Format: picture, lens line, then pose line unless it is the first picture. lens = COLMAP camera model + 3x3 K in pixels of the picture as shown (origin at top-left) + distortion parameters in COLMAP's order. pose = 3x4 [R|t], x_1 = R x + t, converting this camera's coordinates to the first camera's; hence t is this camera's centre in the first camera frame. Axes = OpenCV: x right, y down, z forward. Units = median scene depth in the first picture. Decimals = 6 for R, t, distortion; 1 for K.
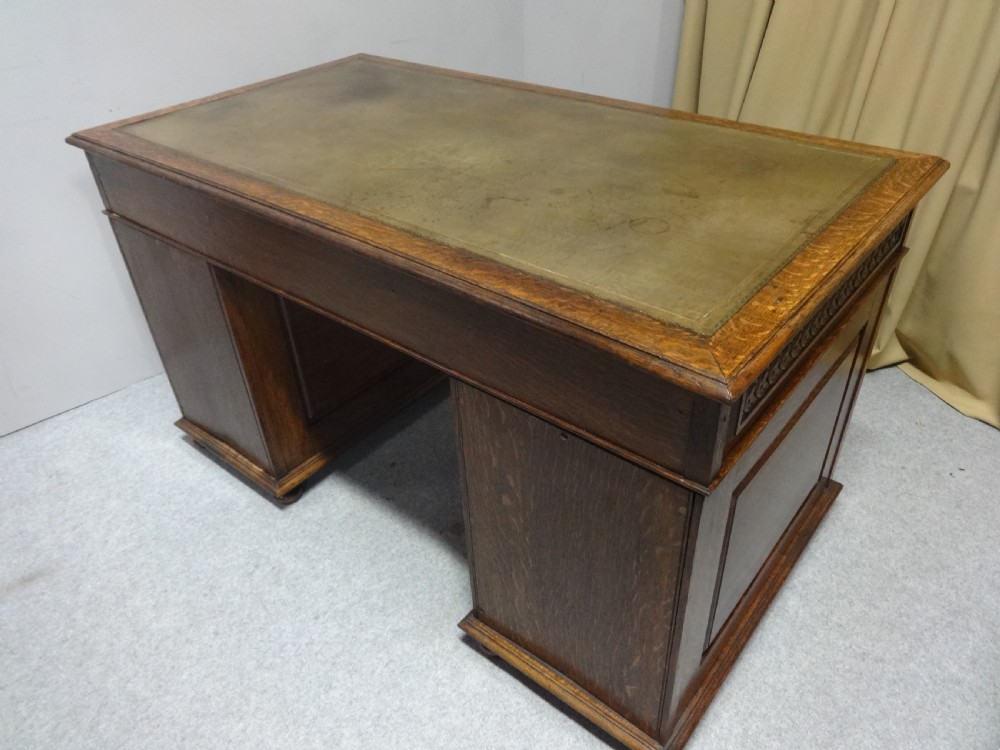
lens RADIAL K [[747.9, 0, 503.2], [0, 747.9, 370.6], [0, 0, 1]] dist [-0.002616, 0.005692]
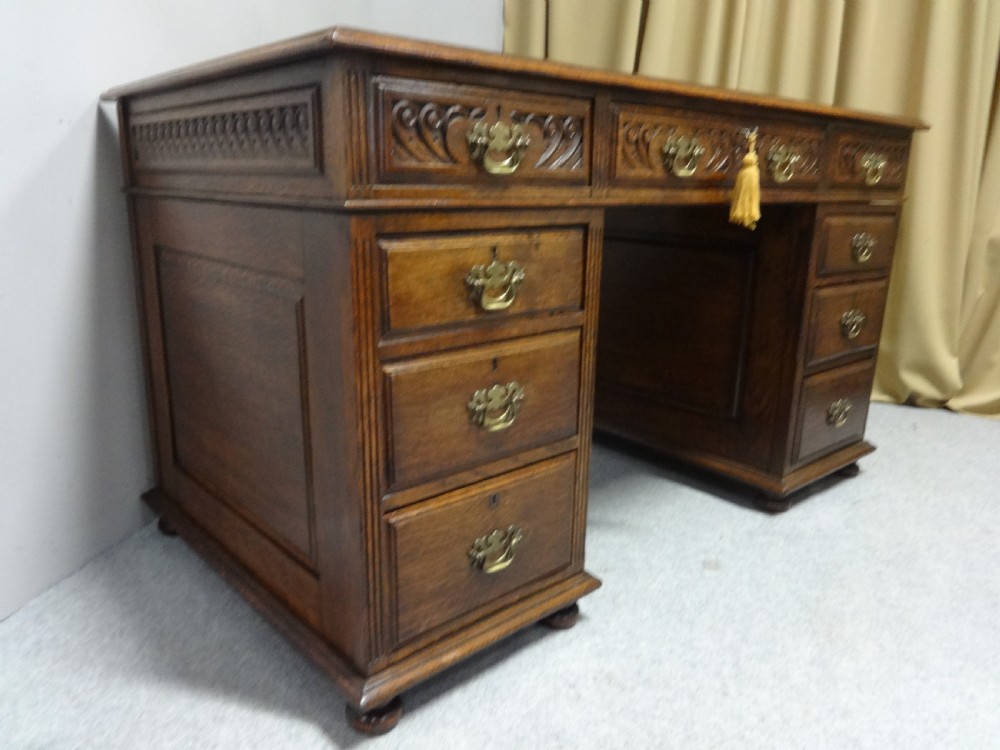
lens RADIAL K [[747.9, 0, 503.2], [0, 747.9, 370.6], [0, 0, 1]] dist [-0.002616, 0.005692]
pose [[0.781769, -0.104095, 0.614818, -0.746664], [0.316206, 0.915976, -0.246986, 0.154945], [-0.537449, 0.387495, 0.748997, 0.454215]]
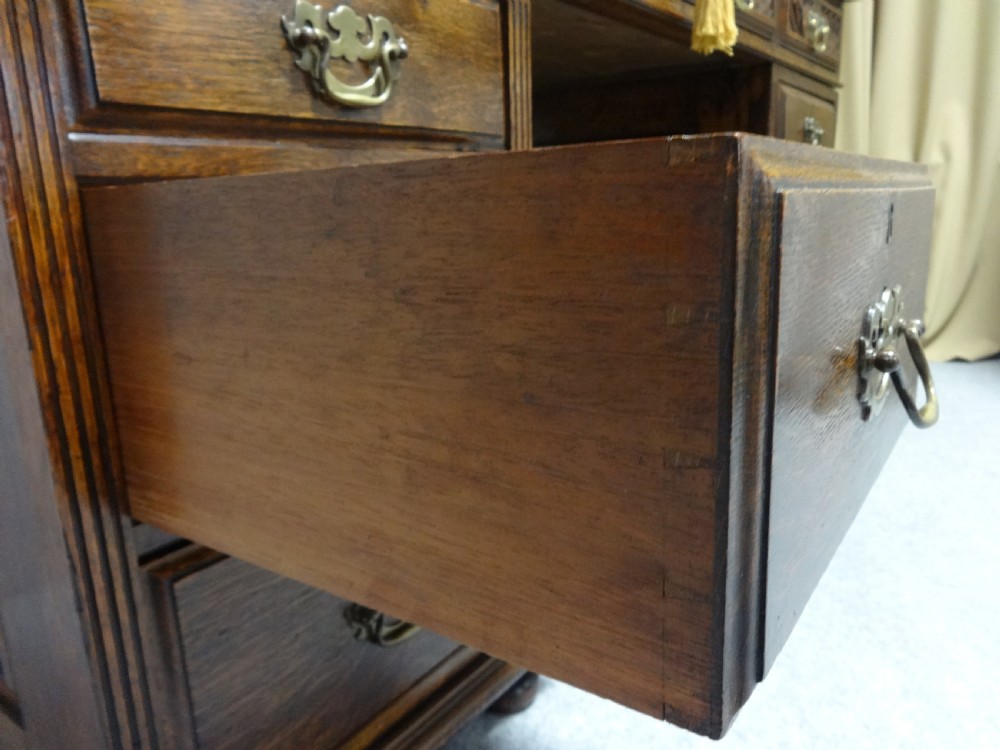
lens RADIAL K [[740.8, 0, 501.6], [0, 740.8, 367.3], [0, 0, 1]] dist [0.000586, -0.006492]
pose [[0.635061, -0.152378, 0.757284, -0.583658], [0.451326, 0.868806, -0.203666, 0.133728], [-0.626899, 0.471122, 0.620517, 0.708343]]
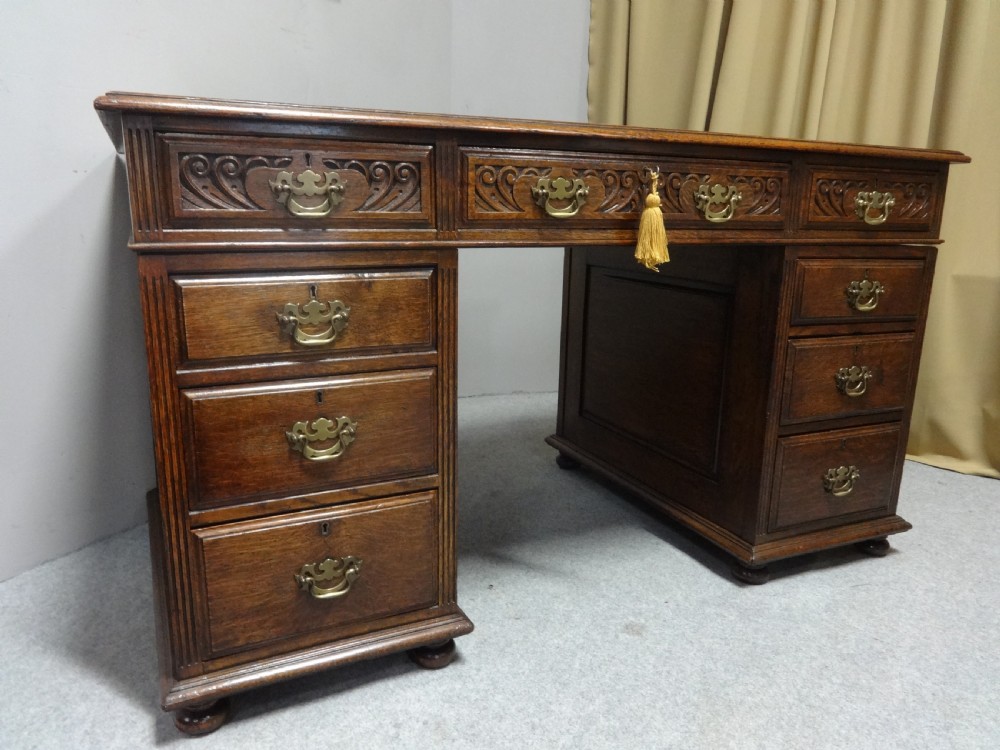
lens RADIAL K [[747.9, 0, 503.2], [0, 747.9, 370.6], [0, 0, 1]] dist [-0.002616, 0.005692]
pose [[0.922788, -0.029786, 0.384155, -0.486013], [0.176244, 0.919224, -0.352086, 0.225201], [-0.342638, 0.392606, 0.853499, 0.312876]]
